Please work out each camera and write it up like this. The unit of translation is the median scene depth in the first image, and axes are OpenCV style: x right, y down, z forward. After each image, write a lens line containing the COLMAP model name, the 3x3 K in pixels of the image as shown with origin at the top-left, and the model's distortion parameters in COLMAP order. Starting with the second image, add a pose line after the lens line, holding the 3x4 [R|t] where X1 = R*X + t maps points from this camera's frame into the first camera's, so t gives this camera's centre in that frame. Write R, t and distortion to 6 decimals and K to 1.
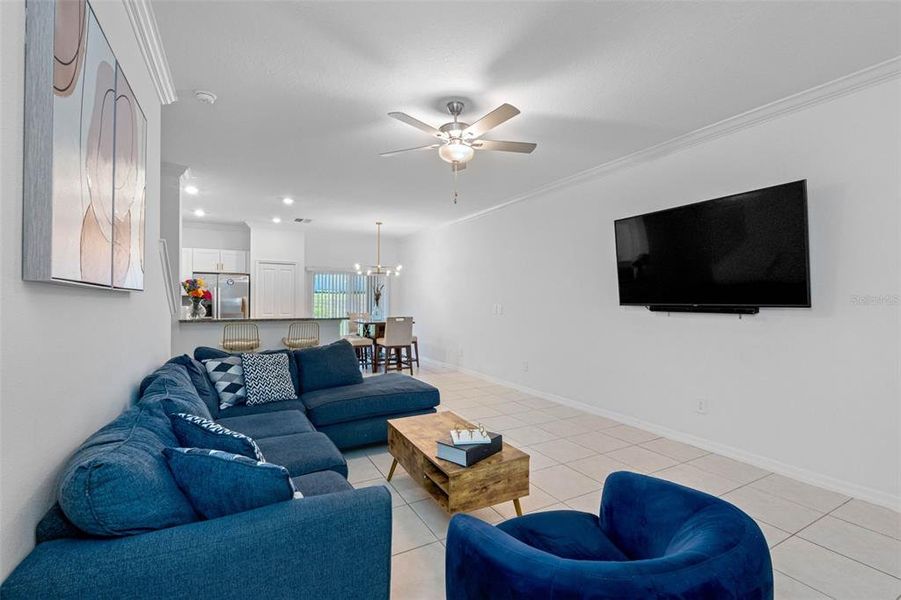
lens RADIAL K [[400.4, 0, 446.6], [0, 400.4, 294.1], [0, 0, 1]] dist [-0.001108, 0.000023]
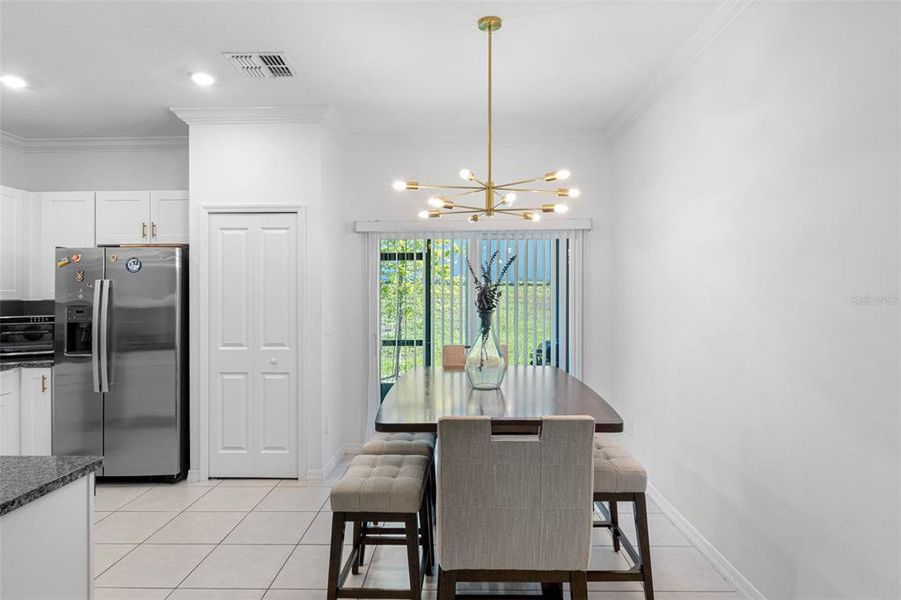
lens RADIAL K [[522.4, 0, 448.0], [0, 522.4, 291.6], [0, 0, 1]] dist [0.001472, 0.000974]
pose [[0.869065, -0.012559, -0.494539, -0.024767], [0.018240, 0.999811, 0.006663, -0.002202], [0.494362, -0.014811, 0.869130, 0.752656]]
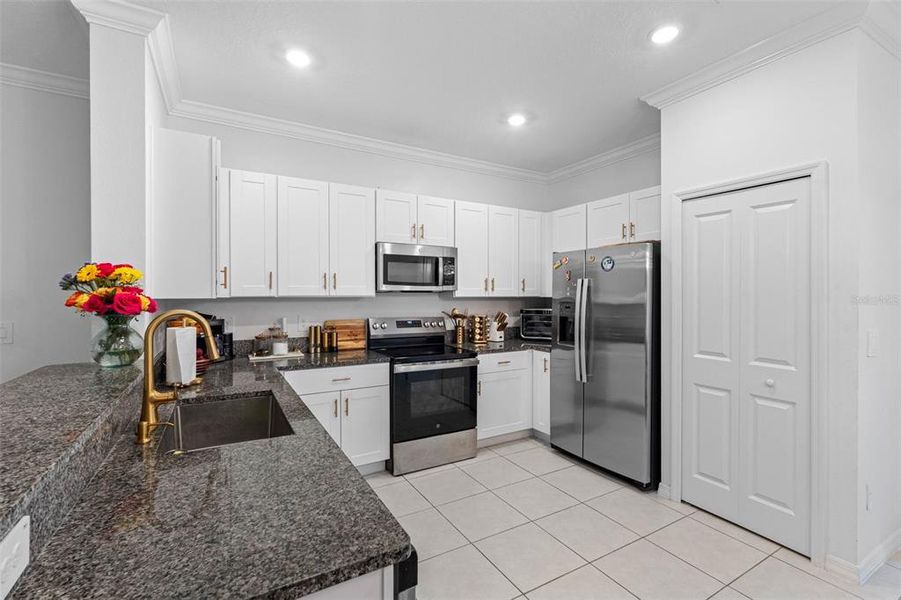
lens RADIAL K [[402.4, 0, 453.8], [0, 402.4, 292.1], [0, 0, 1]] dist [-0.002373, 0.000024]
pose [[0.039541, -0.010166, -0.999166, -0.152050], [0.013495, 0.999862, -0.009640, 0.000075], [0.999127, -0.013102, 0.039672, 0.880534]]
